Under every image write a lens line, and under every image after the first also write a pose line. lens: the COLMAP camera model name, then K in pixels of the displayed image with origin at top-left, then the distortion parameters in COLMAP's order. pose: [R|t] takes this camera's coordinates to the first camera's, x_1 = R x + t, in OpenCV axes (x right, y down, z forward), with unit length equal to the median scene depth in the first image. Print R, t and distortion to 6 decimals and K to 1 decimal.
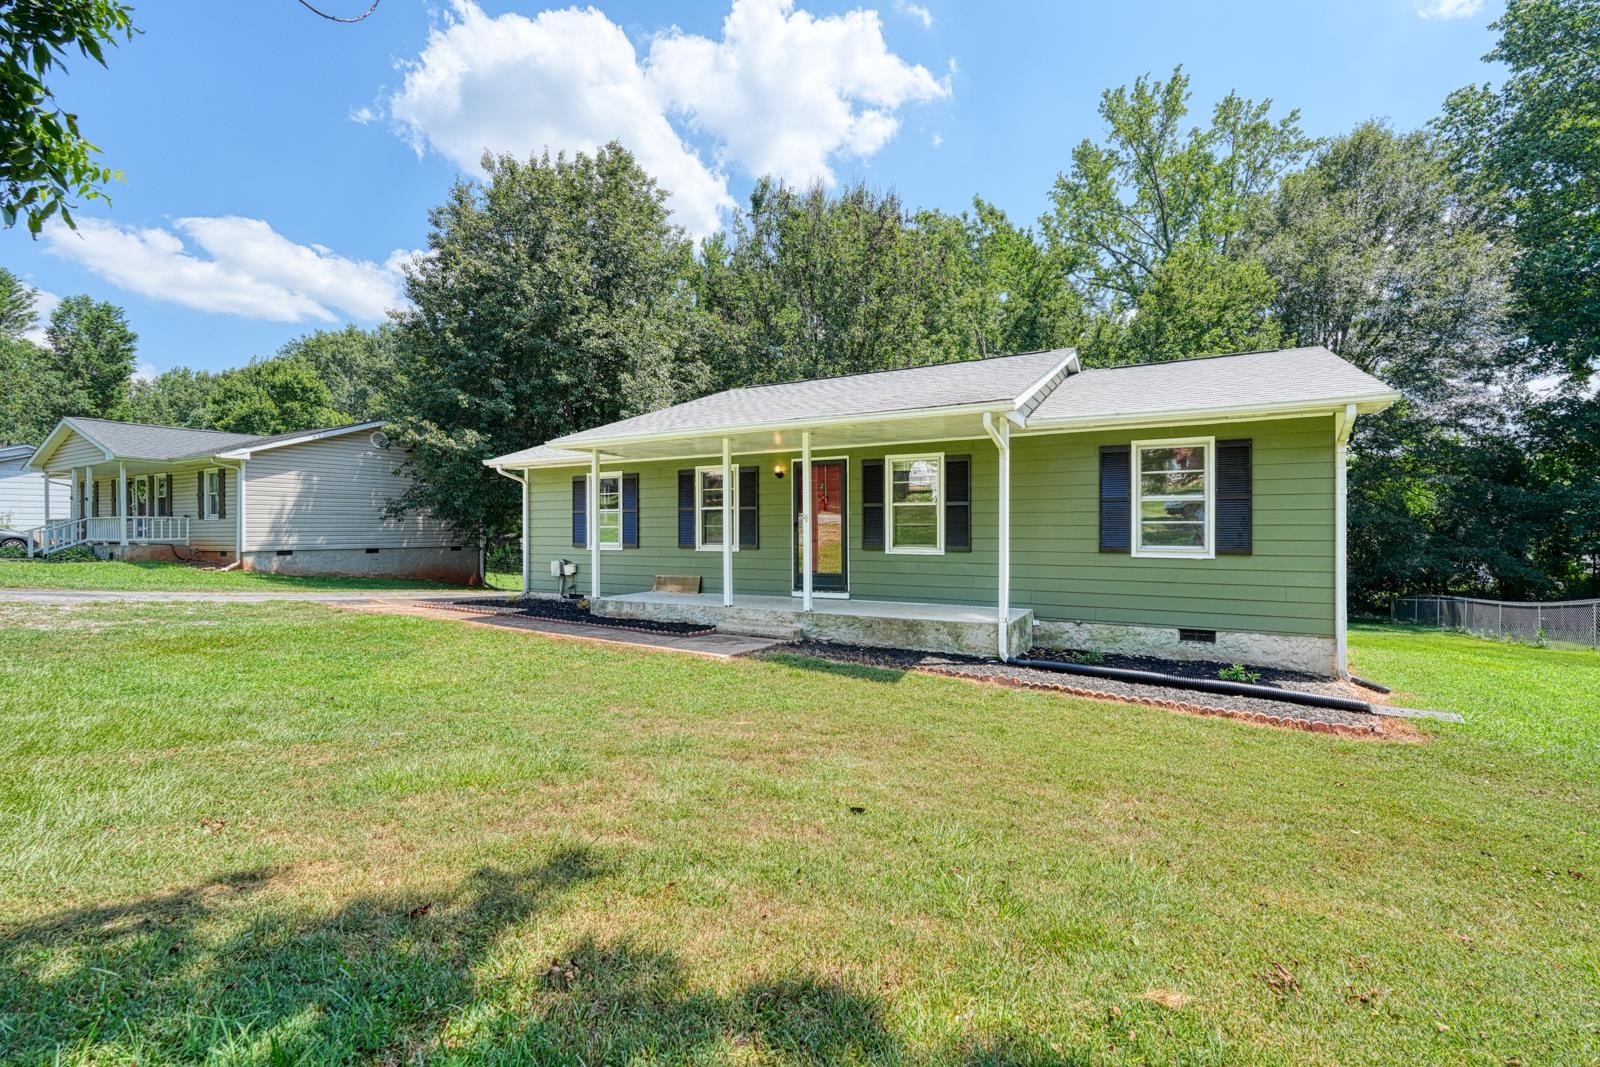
lens RADIAL K [[702.4, 0, 804.4], [0, 702.4, 529.7], [0, 0, 1]] dist [-0.000865, 0.004052]
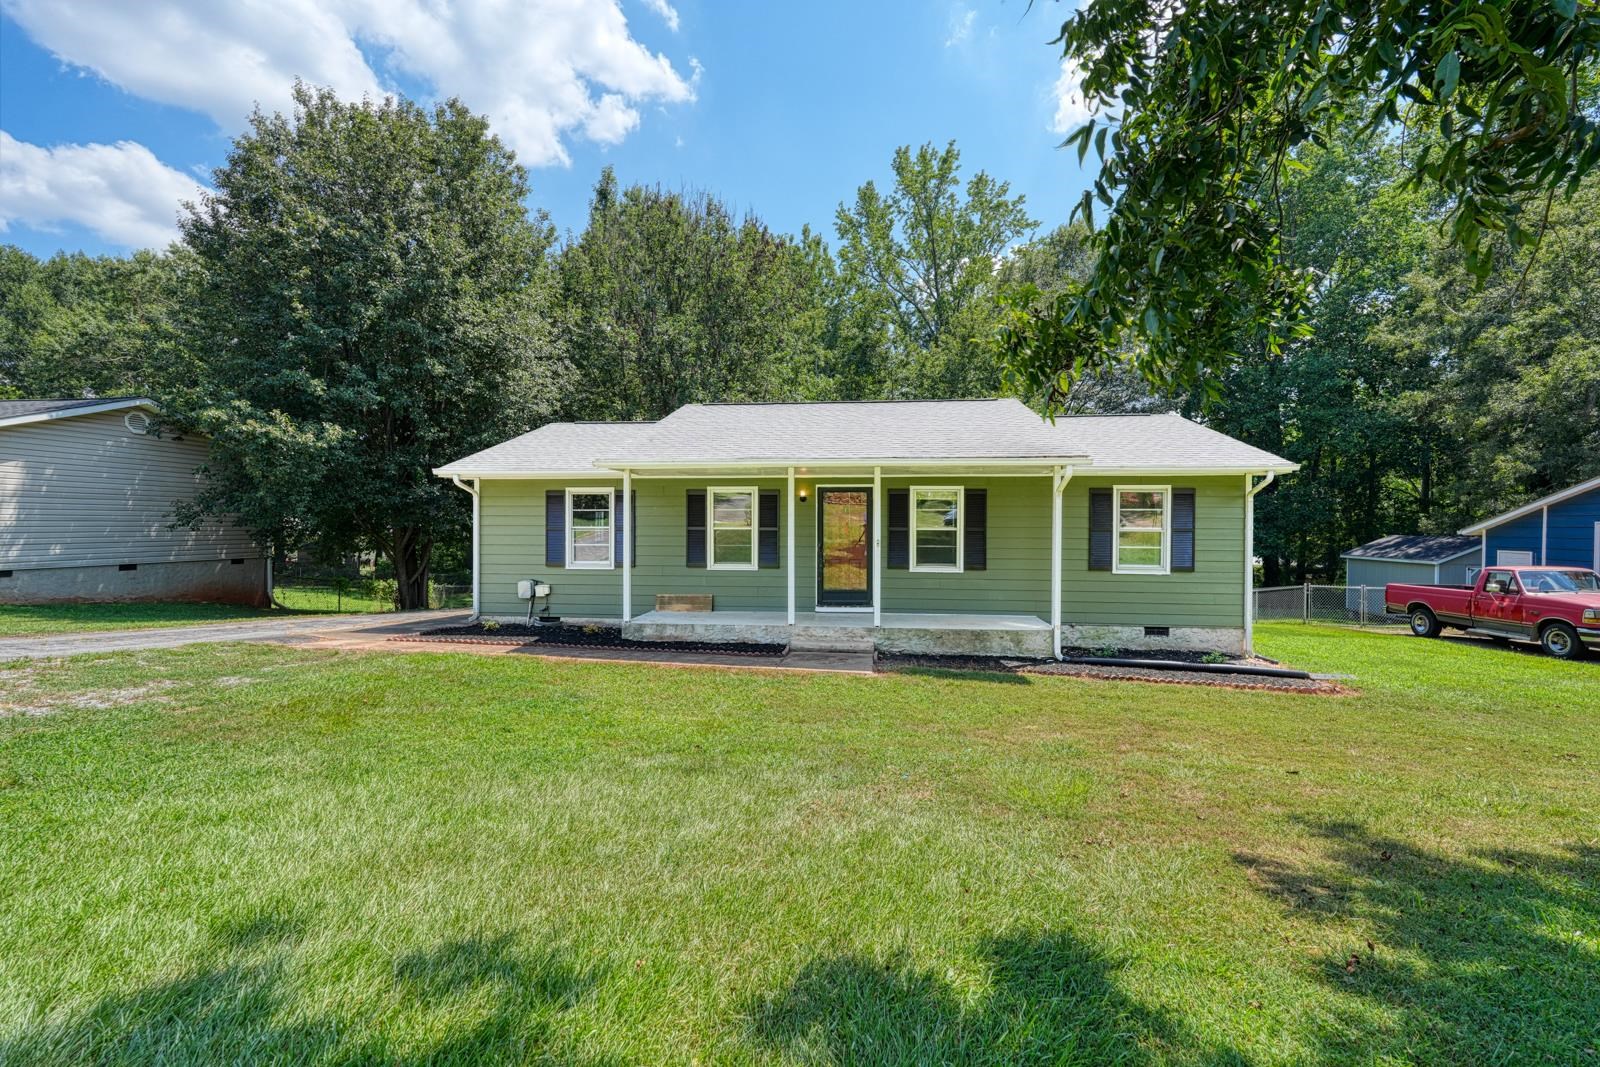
lens RADIAL K [[702.4, 0, 806.0], [0, 702.4, 531.8], [0, 0, 1]] dist [-0.000865, 0.004052]
pose [[0.922902, 0.003101, 0.385024, -0.412947], [-0.005900, 0.999964, 0.006086, -0.031761], [-0.384991, -0.007889, 0.922887, 0.008254]]
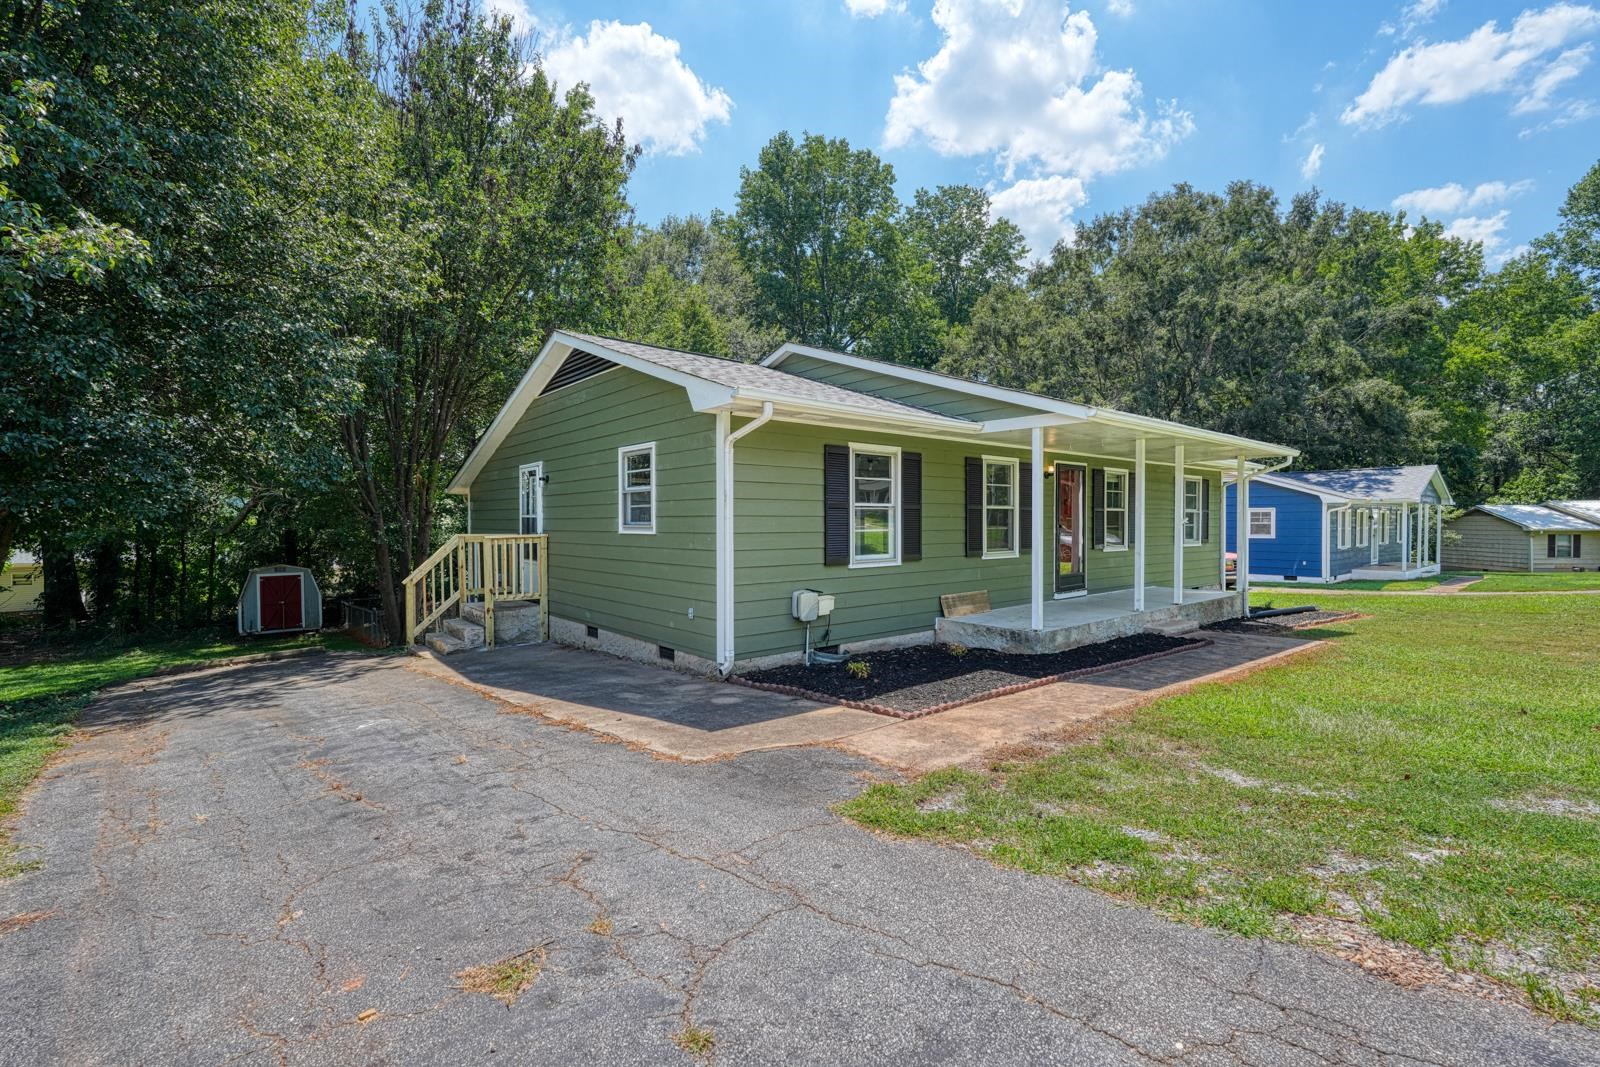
lens RADIAL K [[702.4, 0, 801.6], [0, 702.4, 529.7], [0, 0, 1]] dist [-0.000865, 0.004052]
pose [[0.355434, -0.007150, 0.934674, -0.980730], [0.003800, 0.999974, 0.006204, -0.009651], [-0.934694, 0.001346, 0.355451, 0.904949]]
